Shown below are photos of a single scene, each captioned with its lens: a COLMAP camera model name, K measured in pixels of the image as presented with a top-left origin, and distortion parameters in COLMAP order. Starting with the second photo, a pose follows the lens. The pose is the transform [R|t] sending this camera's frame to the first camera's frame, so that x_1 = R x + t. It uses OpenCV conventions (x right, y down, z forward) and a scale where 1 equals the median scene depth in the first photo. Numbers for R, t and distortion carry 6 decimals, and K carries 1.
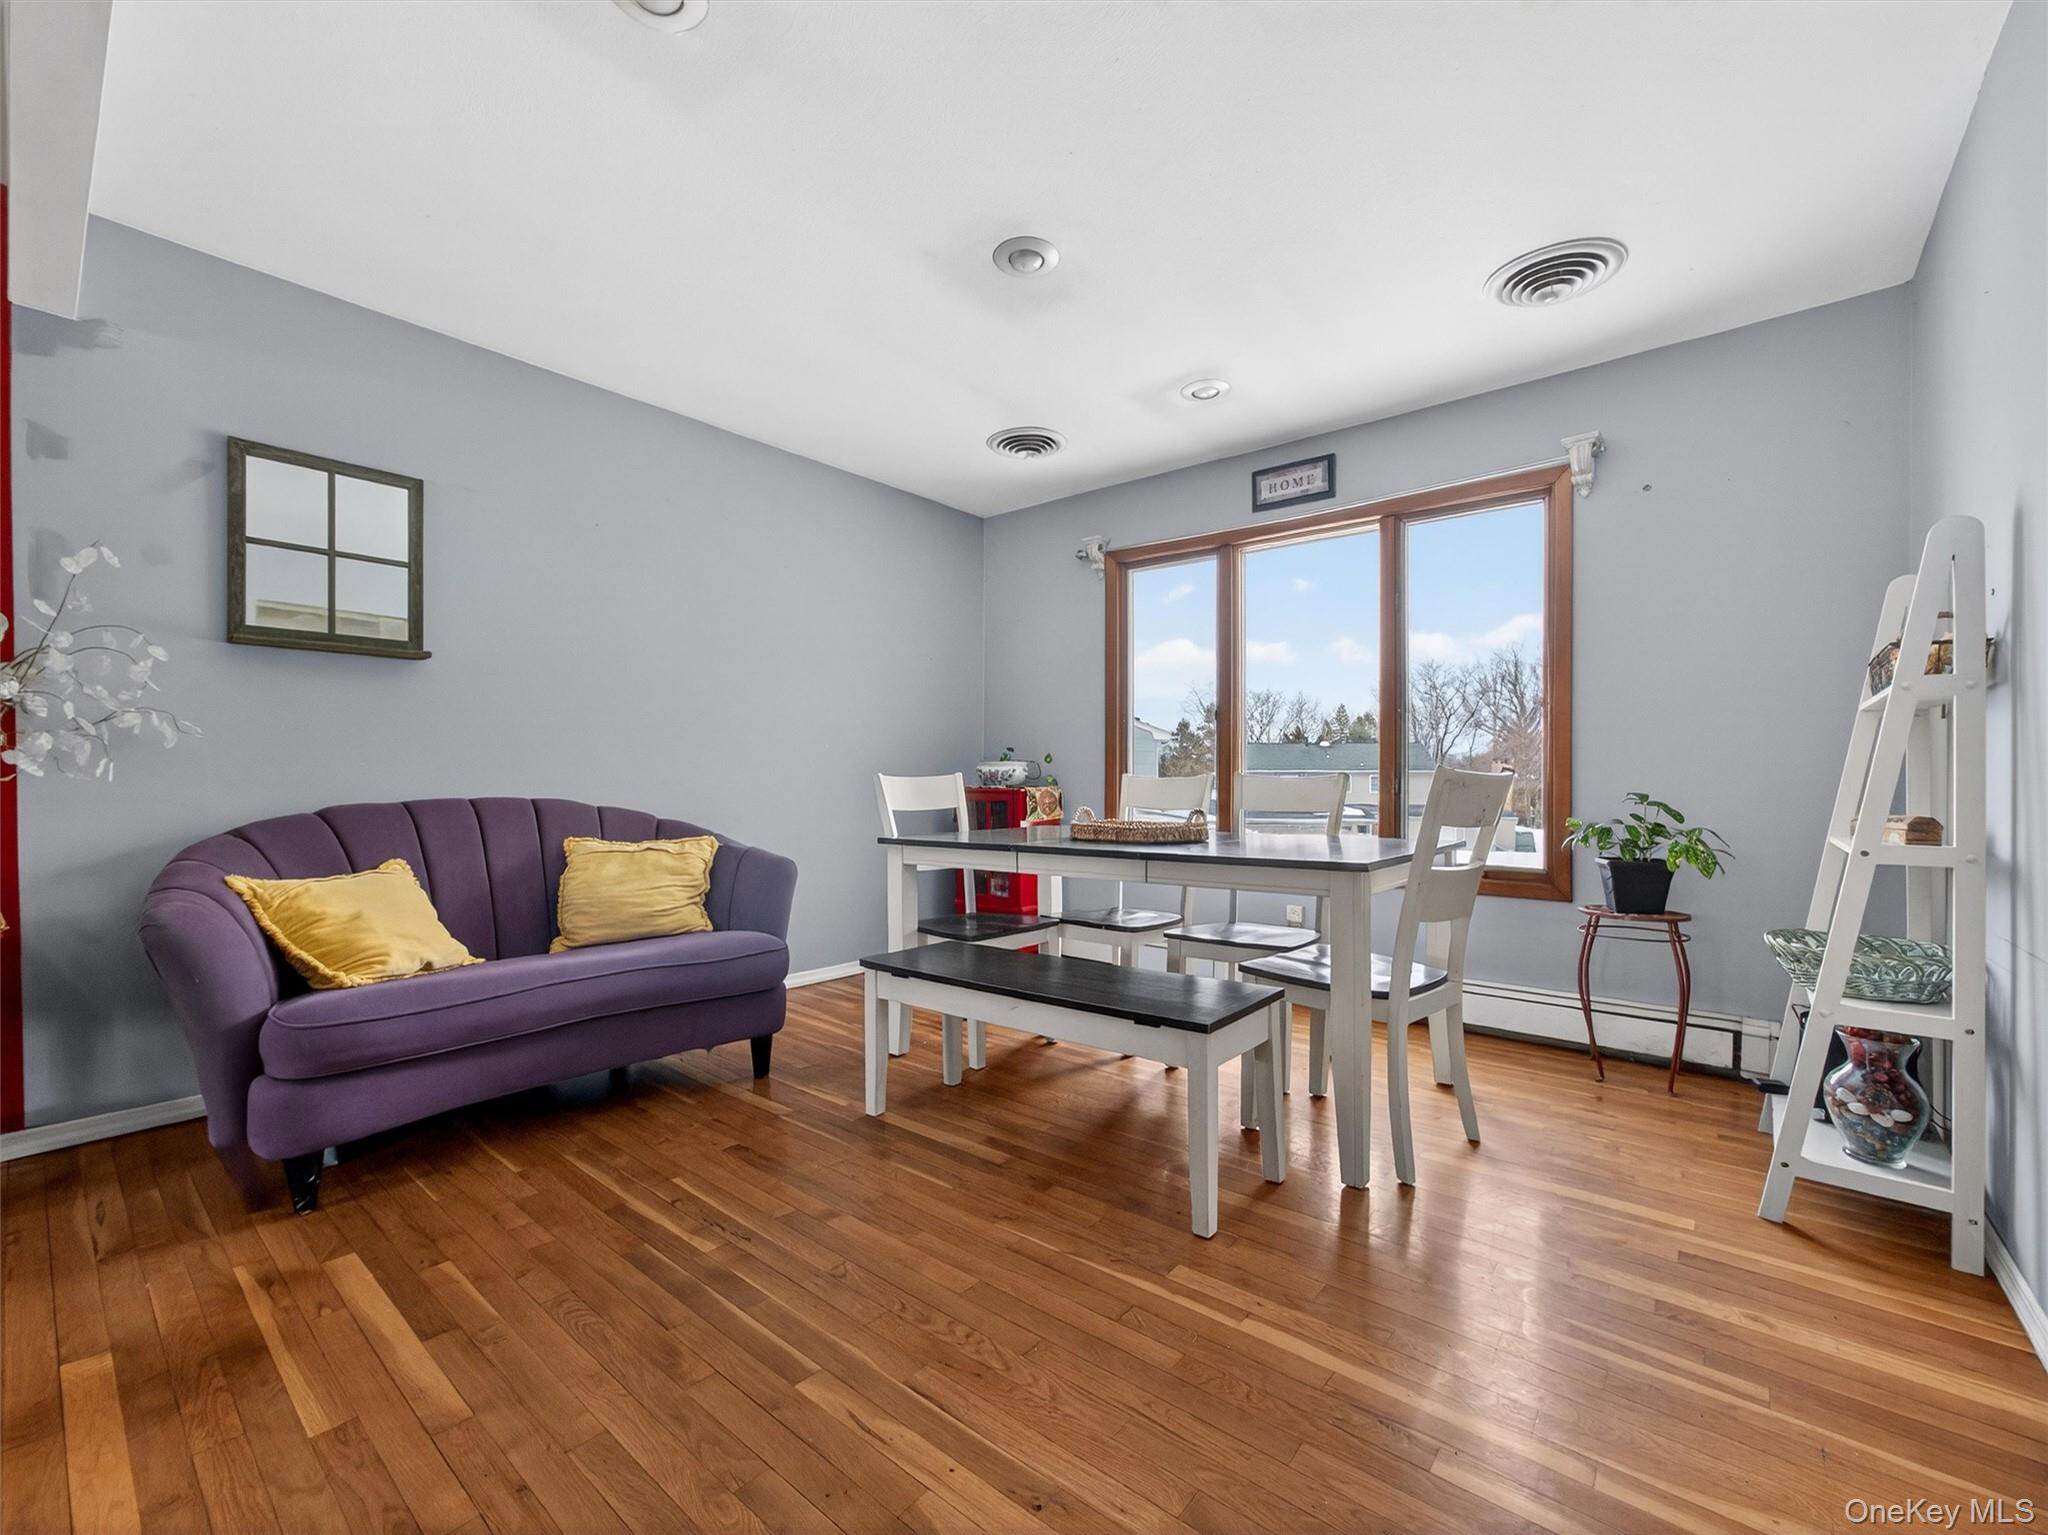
lens RADIAL K [[839.7, 0, 1024.0], [0, 839.7, 767.5], [0, 0, 1]] dist [-0.028799, 0.010540]
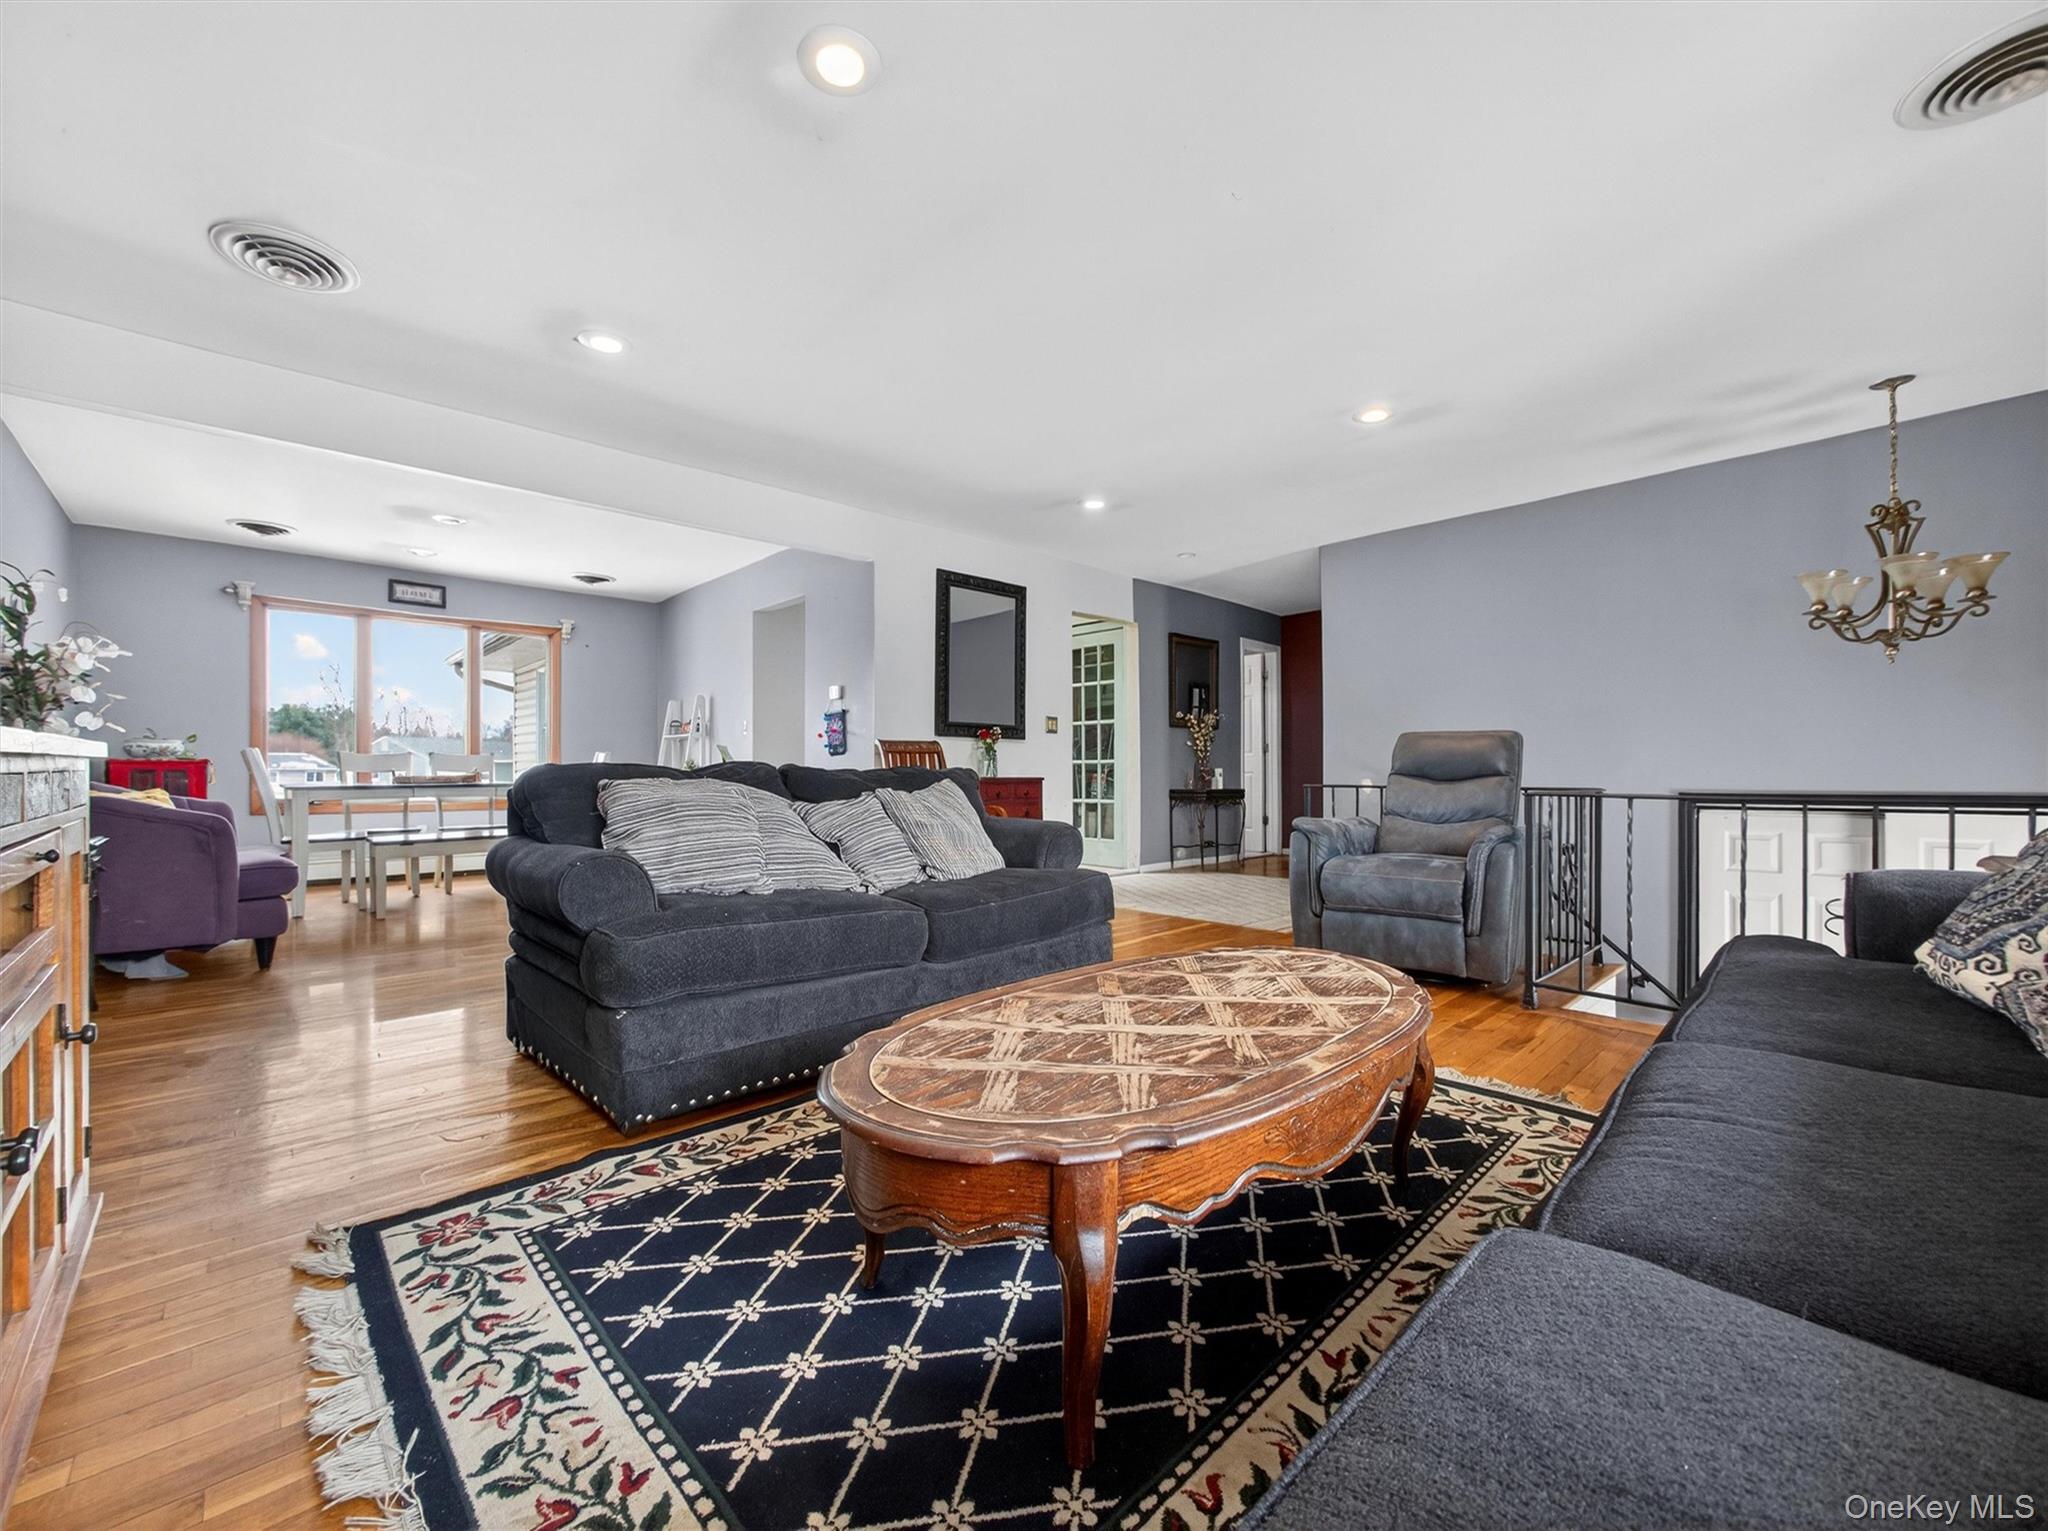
lens RADIAL K [[839.7, 0, 1024.0], [0, 839.7, 765.5], [0, 0, 1]] dist [-0.028799, 0.010540]
pose [[0.123291, -0.002993, 0.992366, -1.323110], [-0.012201, 0.999915, 0.004532, 0.006893], [-0.992296, -0.012667, 0.123244, -0.535437]]
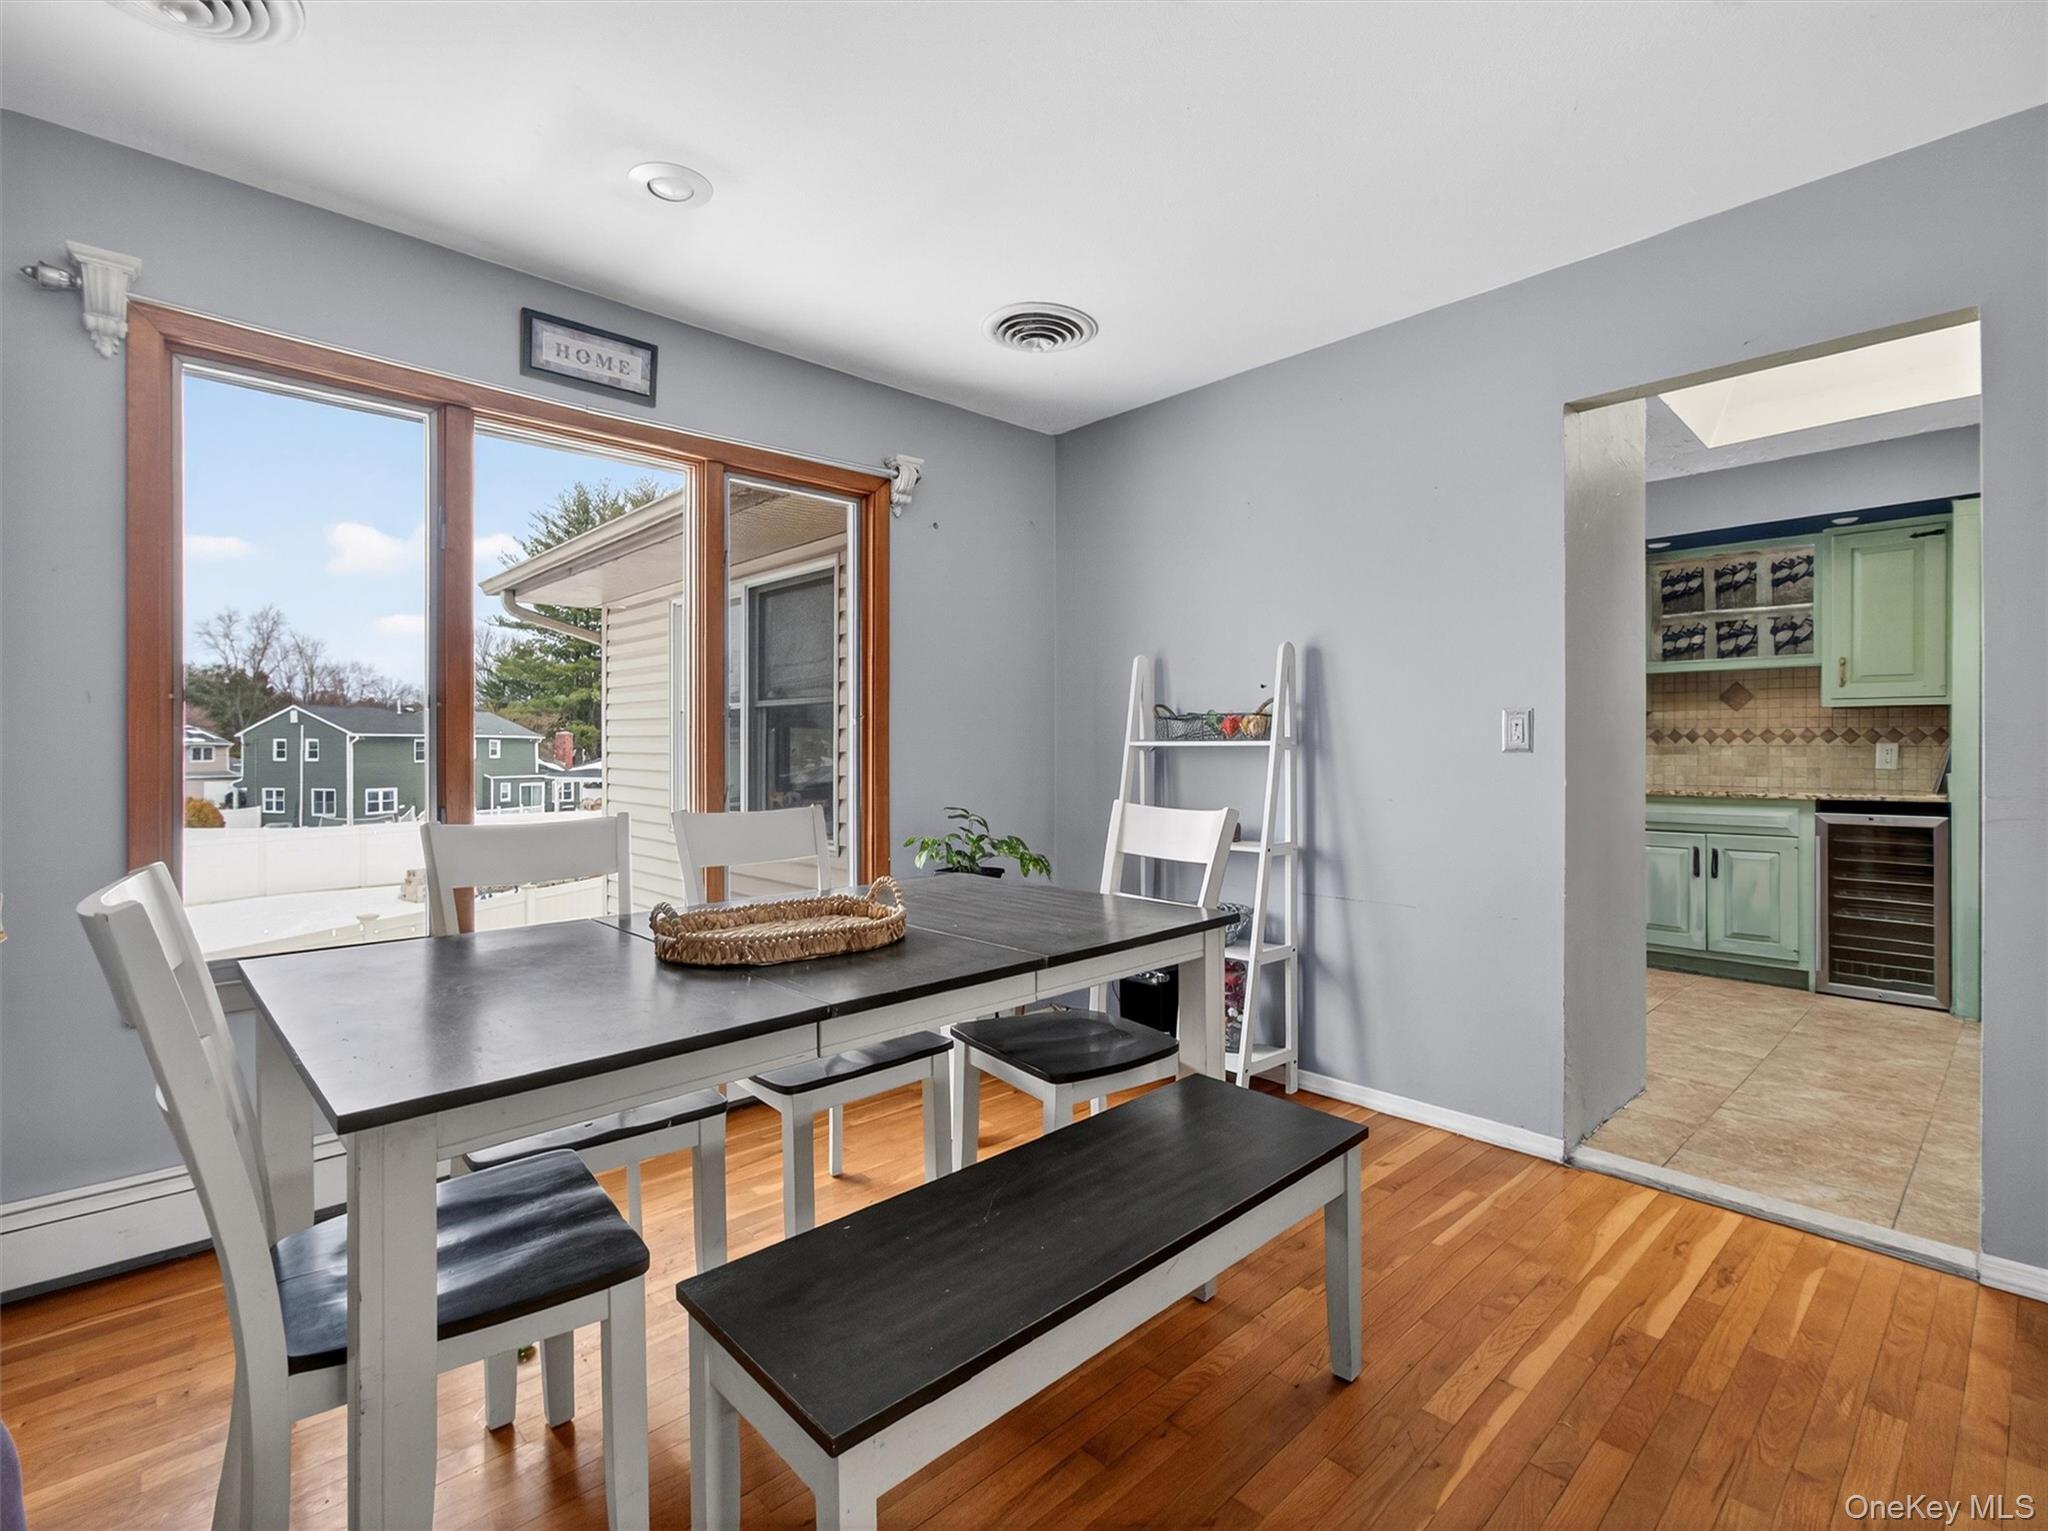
lens RADIAL K [[971.1, 0, 1018.0], [0, 971.1, 748.6], [0, 0, 1]] dist [0.000143, 0.000092]
pose [[0.129455, -0.014422, 0.991480, -0.400013], [-0.015512, 0.999742, 0.016568, -0.054989], [-0.991464, -0.017524, 0.129198, 0.580787]]
